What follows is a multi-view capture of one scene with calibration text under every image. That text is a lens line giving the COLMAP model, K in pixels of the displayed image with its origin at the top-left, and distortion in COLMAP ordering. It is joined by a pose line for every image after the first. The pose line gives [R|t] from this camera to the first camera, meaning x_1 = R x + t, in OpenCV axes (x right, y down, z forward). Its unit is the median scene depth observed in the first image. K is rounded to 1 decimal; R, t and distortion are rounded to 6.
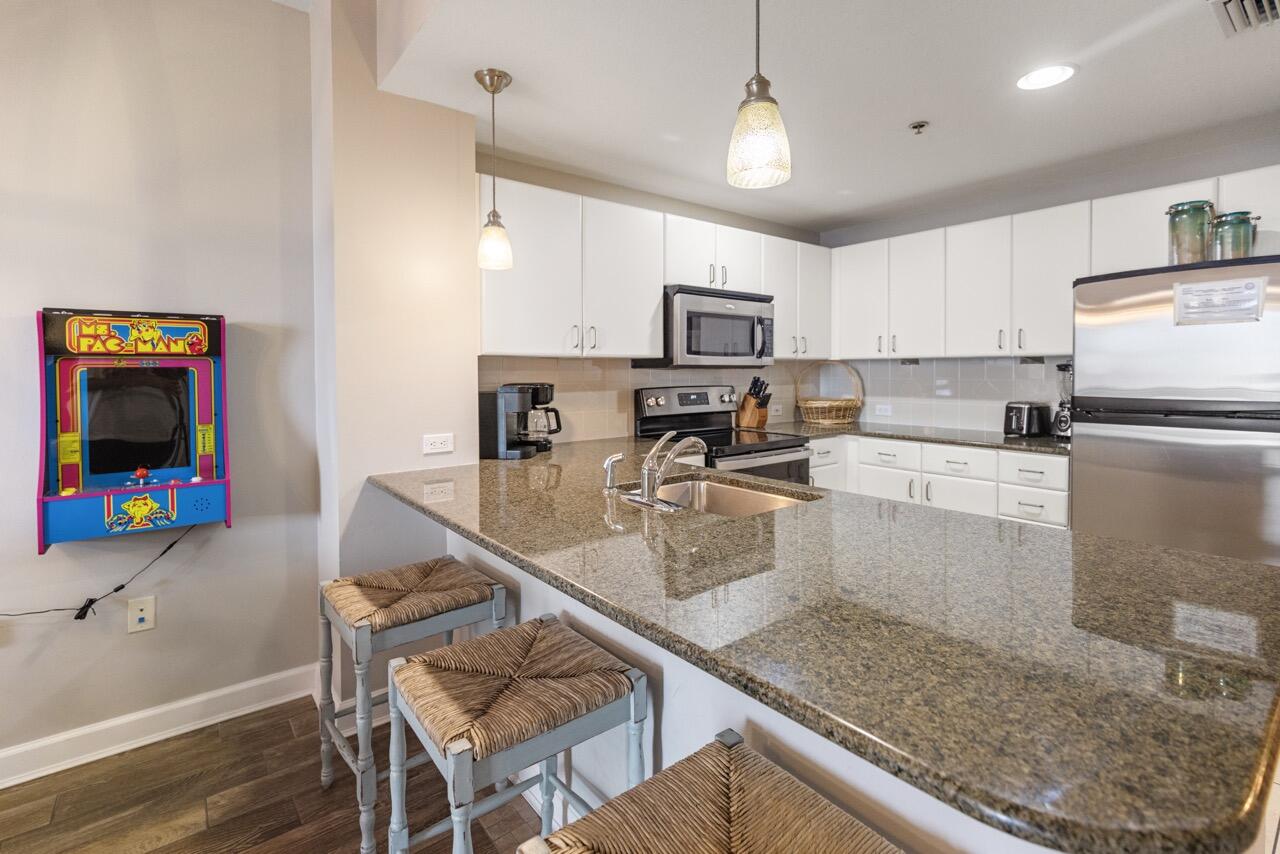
lens RADIAL K [[597.7, 0, 654.6], [0, 597.7, 378.5], [0, 0, 1]] dist [0.001518, 0.001064]
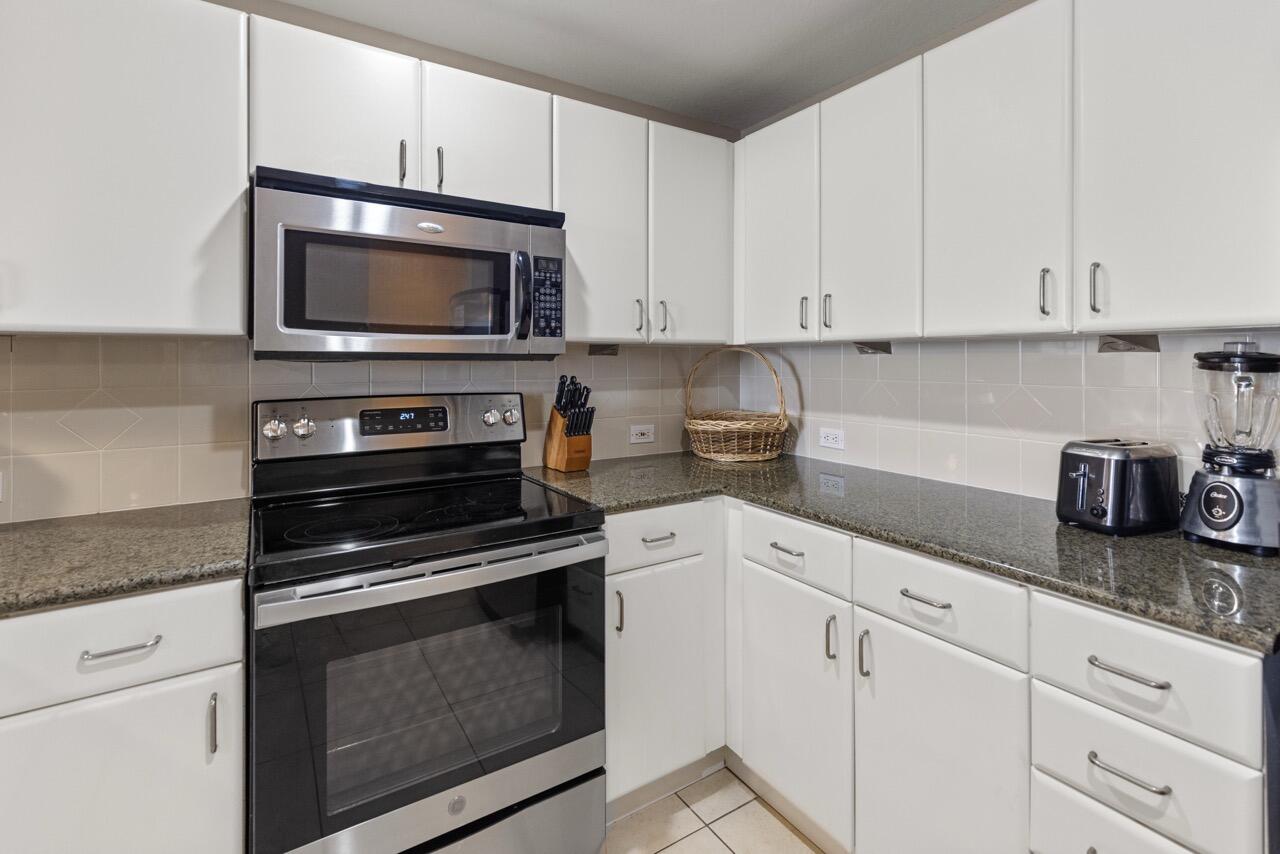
lens RADIAL K [[597.7, 0, 657.9], [0, 597.7, 360.5], [0, 0, 1]] dist [0.001518, 0.001064]
pose [[0.994972, 0.003987, -0.100074, 0.346545], [-0.005406, 0.999889, -0.013915, -0.010537], [0.100007, 0.014386, 0.994883, 0.552247]]
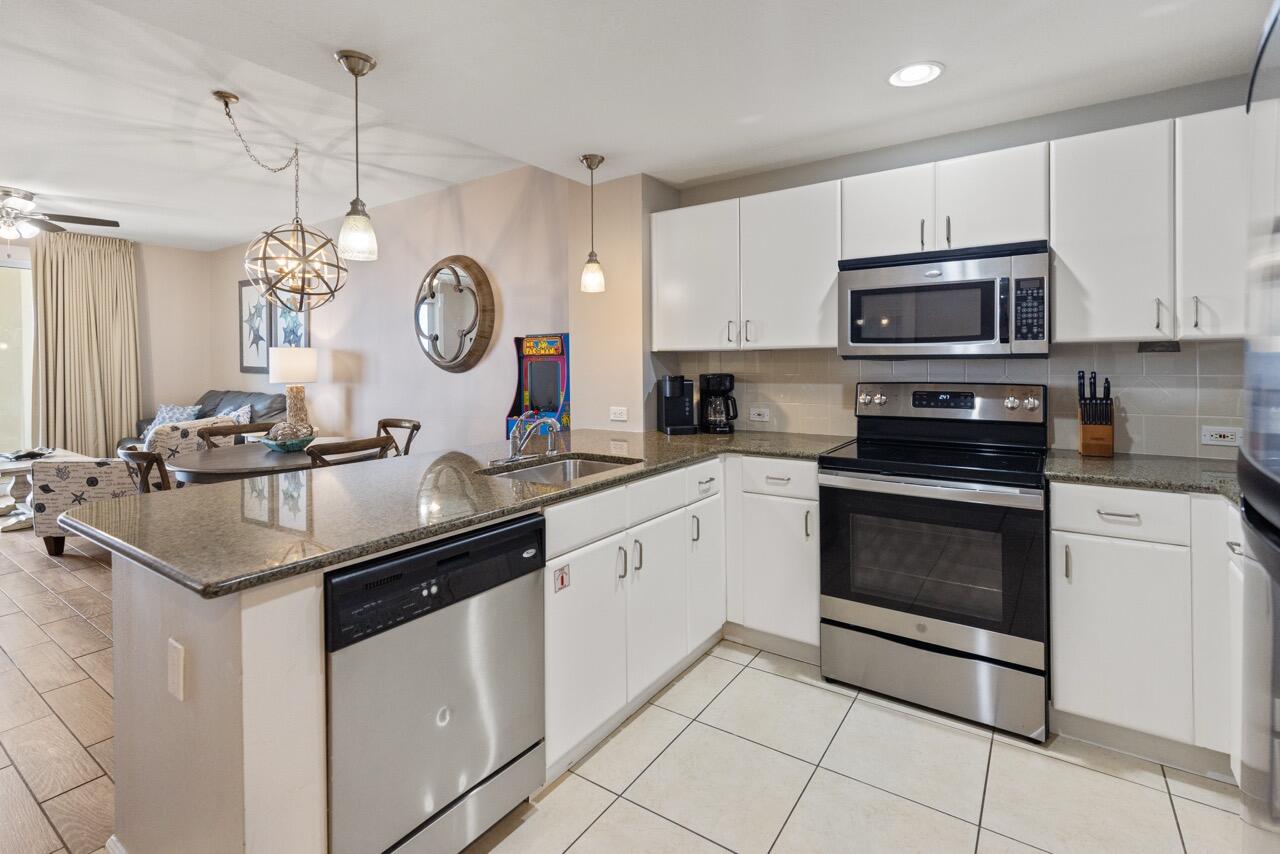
lens RADIAL K [[597.7, 0, 644.4], [0, 597.7, 362.7], [0, 0, 1]] dist [0.001518, 0.001064]
pose [[0.277635, 0.002846, -0.960682, 0.720105], [-0.004022, 0.999990, 0.001800, -0.012149], [0.960678, 0.003364, 0.277644, 0.461497]]
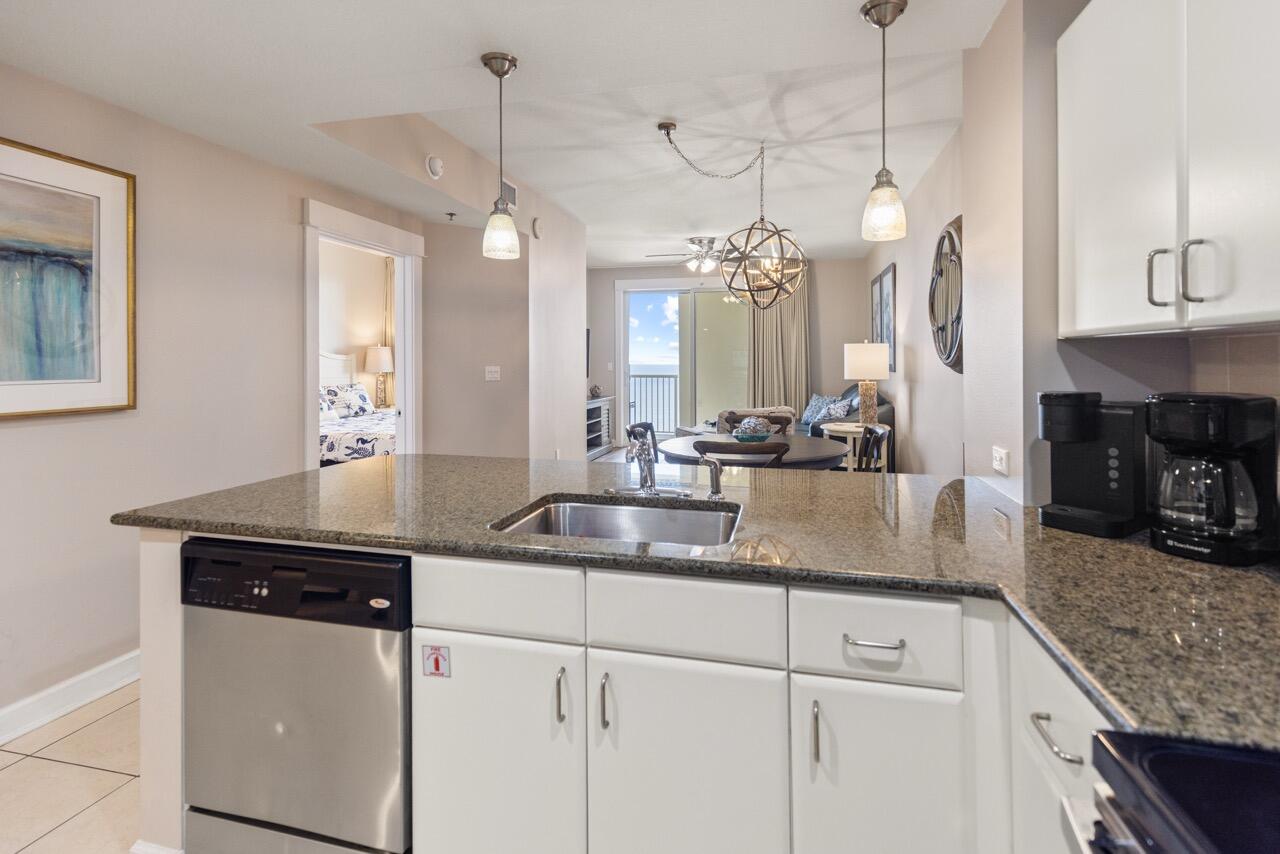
lens RADIAL K [[597.7, 0, 637.1], [0, 597.7, 362.0], [0, 0, 1]] dist [0.001518, 0.001064]
pose [[-0.801447, 0.004307, -0.598051, 0.309641], [-0.002073, 0.999948, 0.009980, -0.015231], [0.598062, 0.009238, -0.801396, 0.928949]]
